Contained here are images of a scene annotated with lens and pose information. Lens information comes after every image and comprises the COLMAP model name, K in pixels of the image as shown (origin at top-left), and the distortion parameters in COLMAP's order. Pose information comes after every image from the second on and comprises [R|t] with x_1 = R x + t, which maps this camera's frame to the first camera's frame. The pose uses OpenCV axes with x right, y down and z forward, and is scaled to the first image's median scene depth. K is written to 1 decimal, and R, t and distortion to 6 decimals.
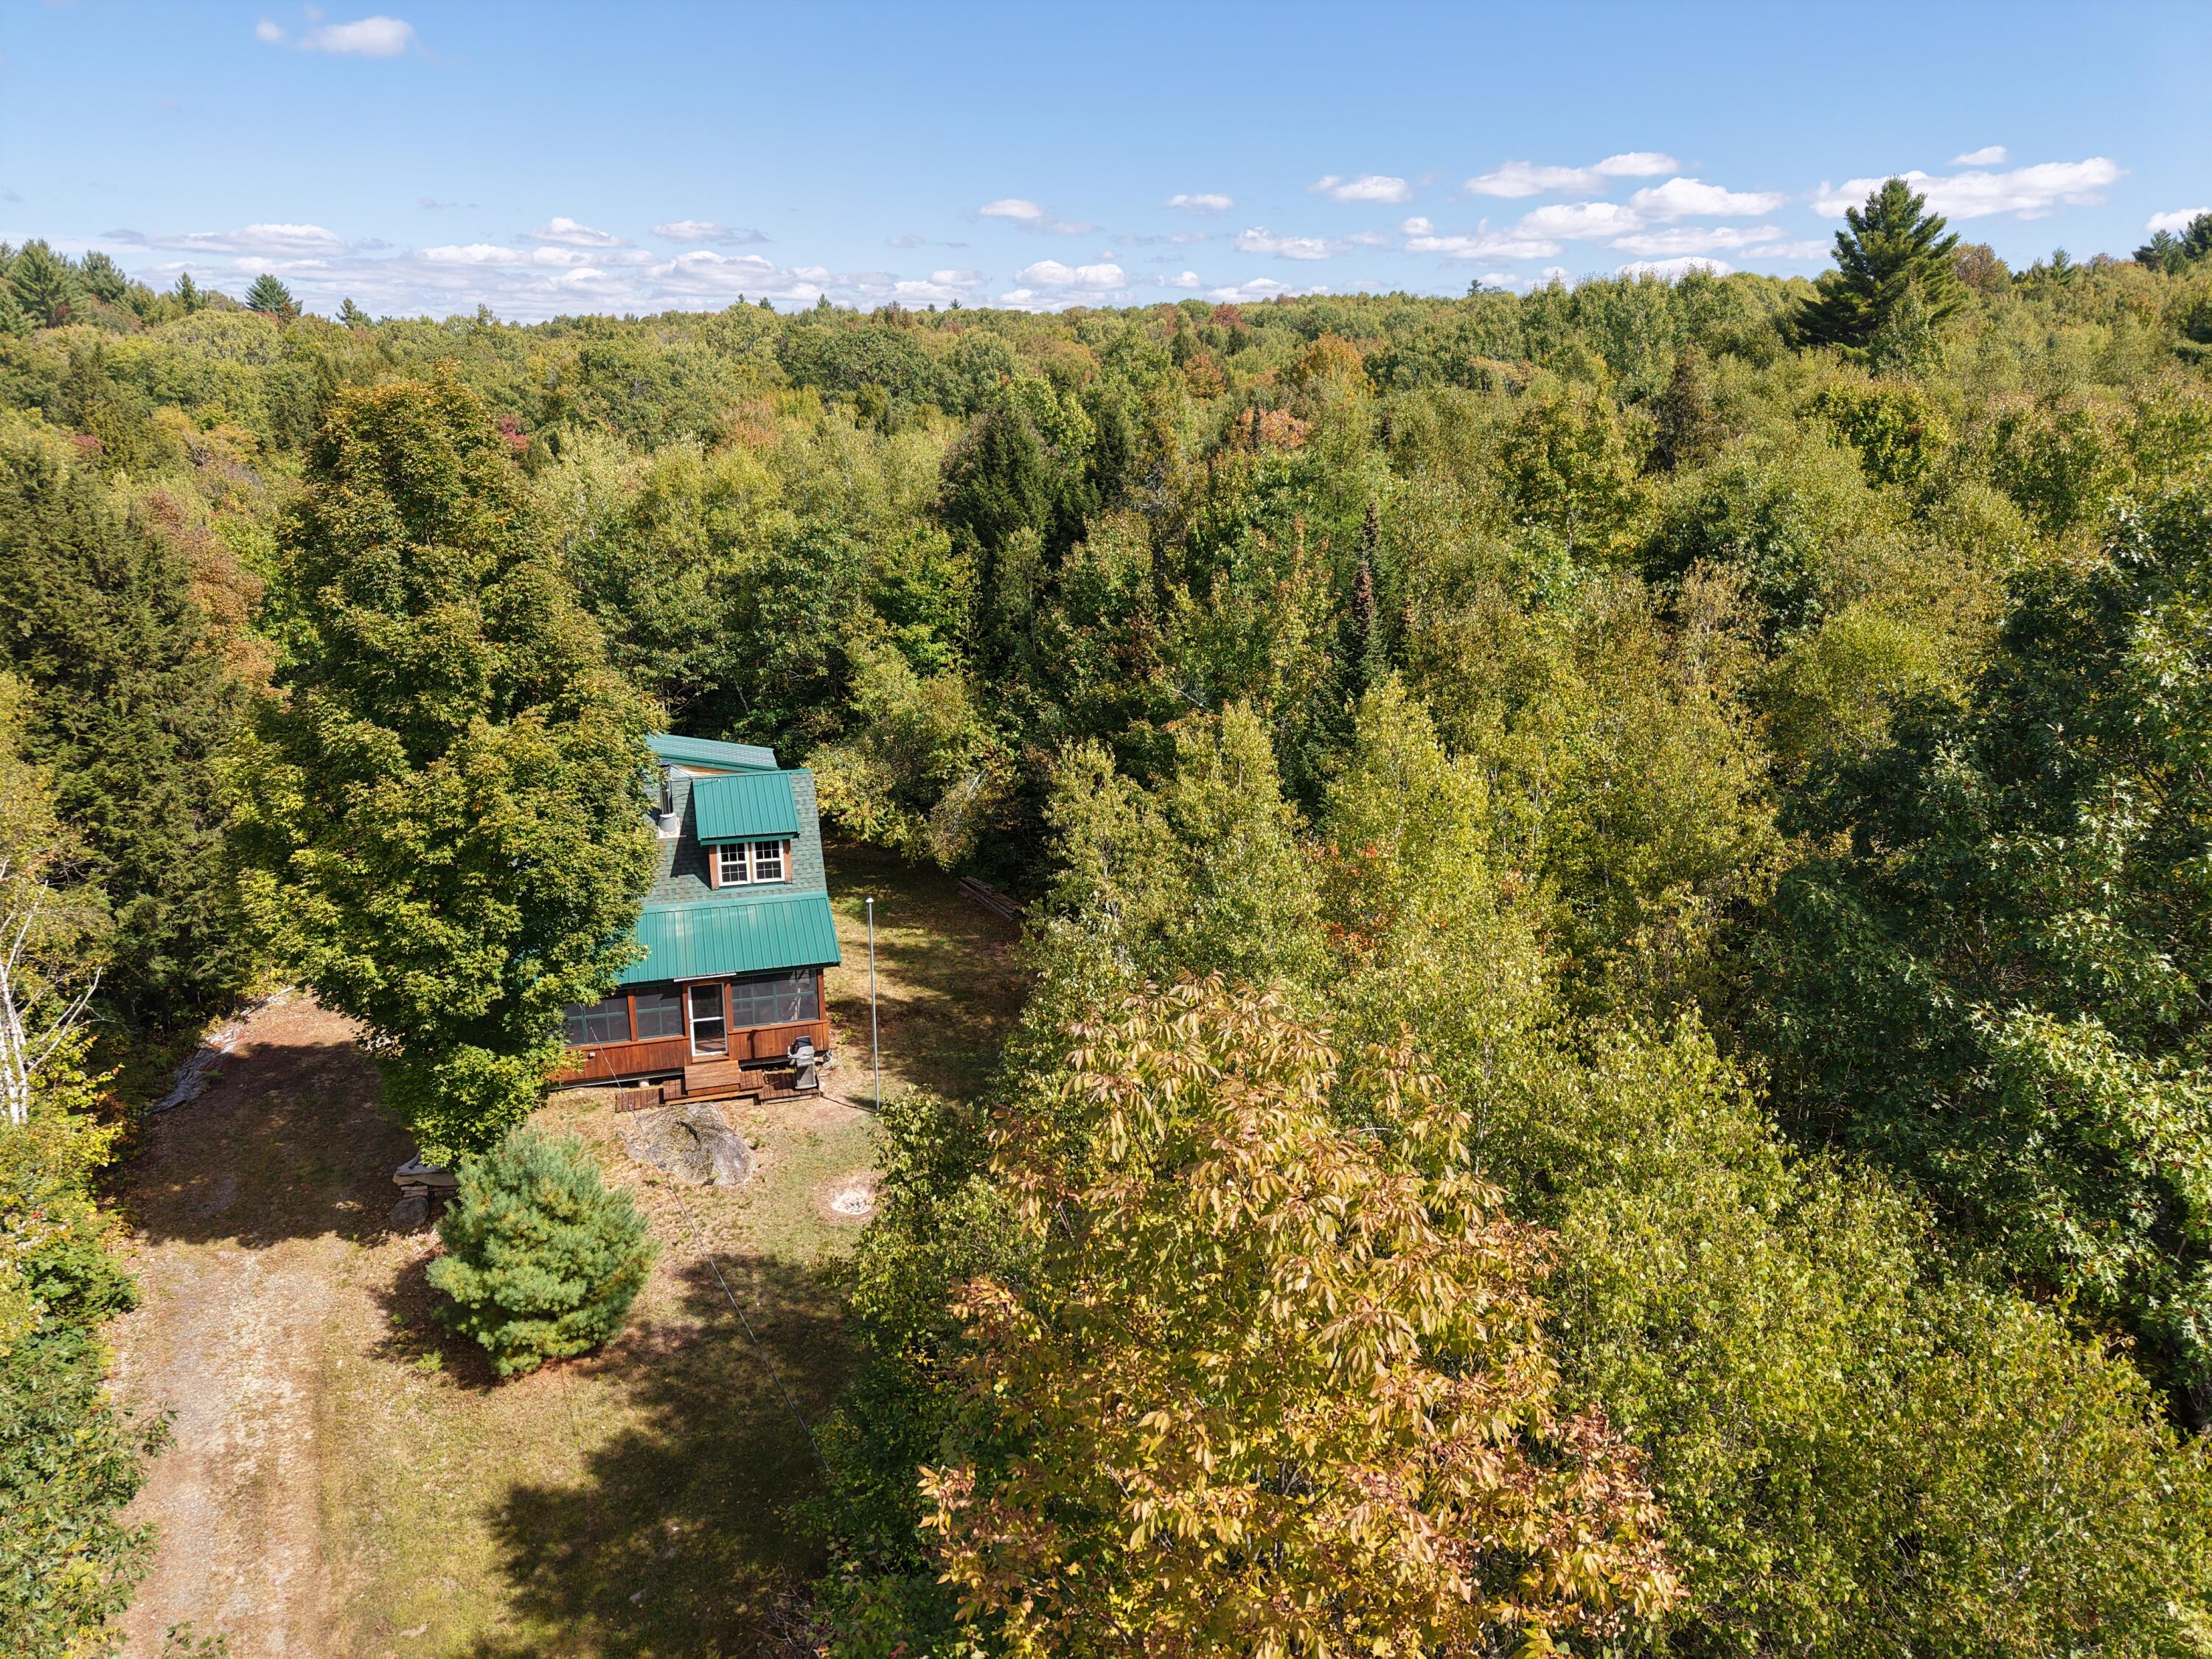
lens RADIAL K [[1477.5, 0, 1082.7], [0, 1477.5, 833.6], [0, 0, 1]] dist [0.020751, -0.014522]
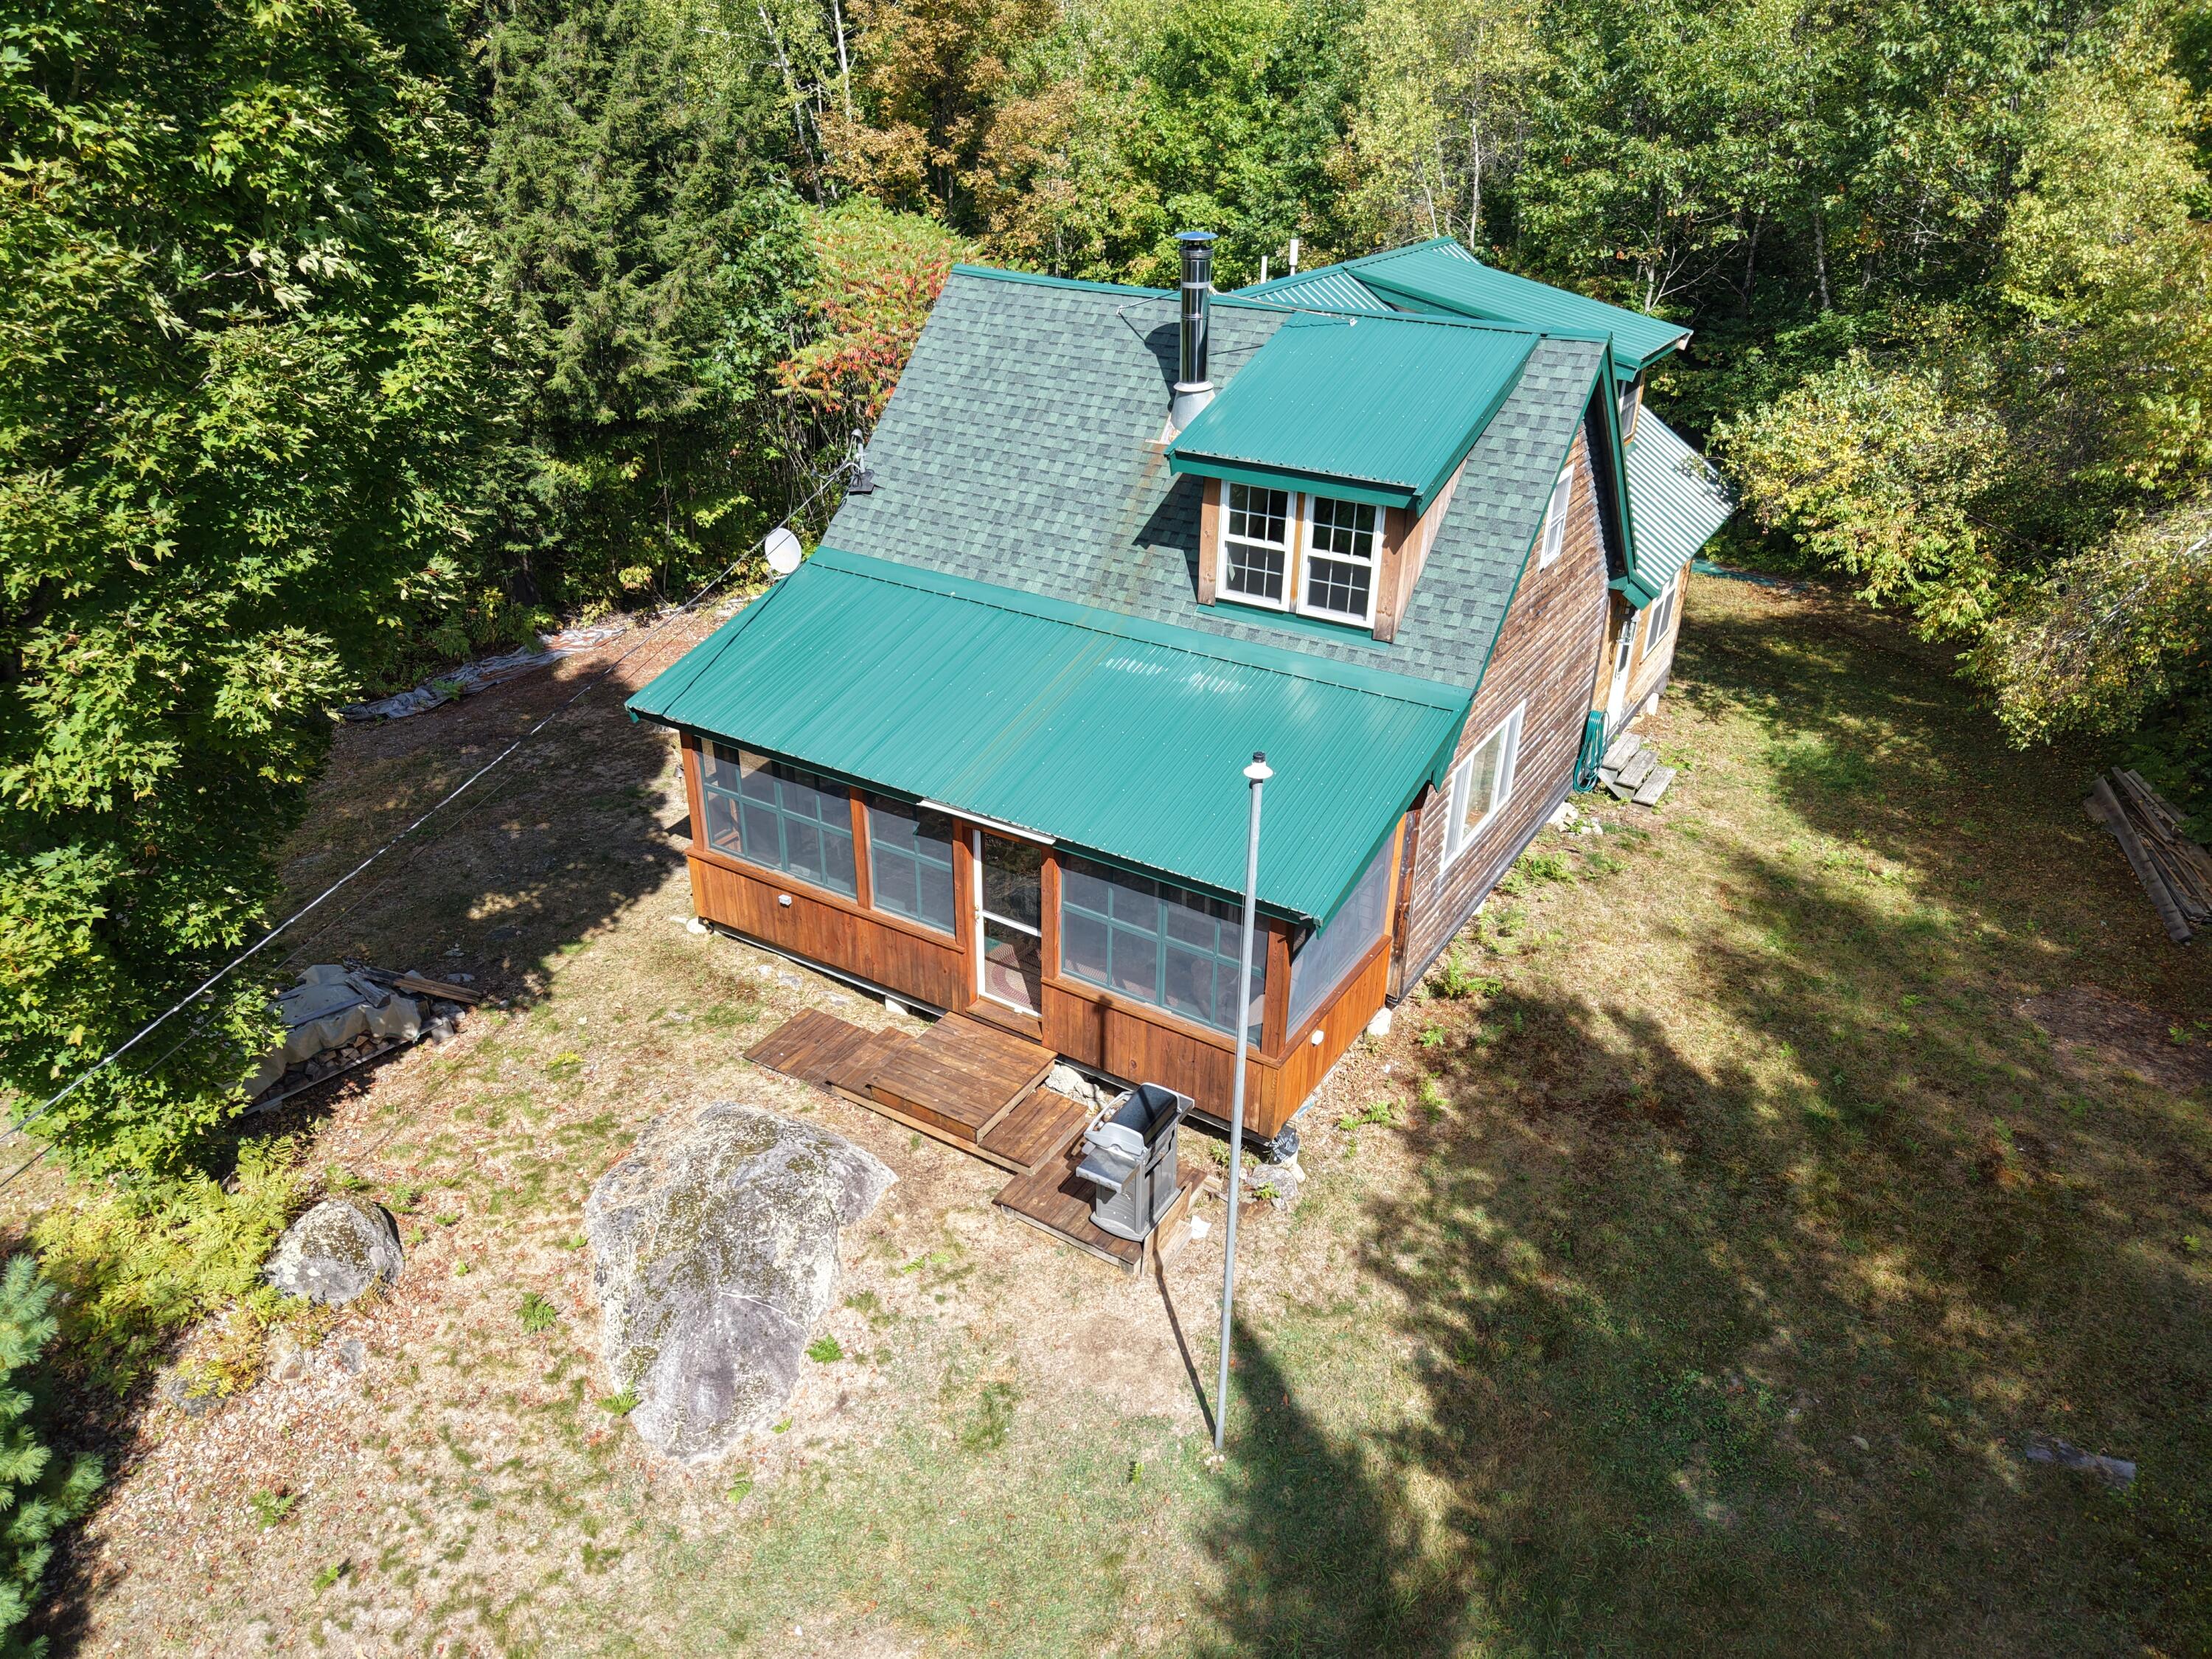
lens RADIAL K [[1477.5, 0, 1098.2], [0, 1477.5, 823.6], [0, 0, 1]] dist [0.020751, -0.014522]
pose [[0.660217, 0.346457, -0.666394, 0.003045], [-0.217048, 0.937407, 0.272320, -0.005421], [0.719029, -0.035151, 0.694090, 0.676854]]
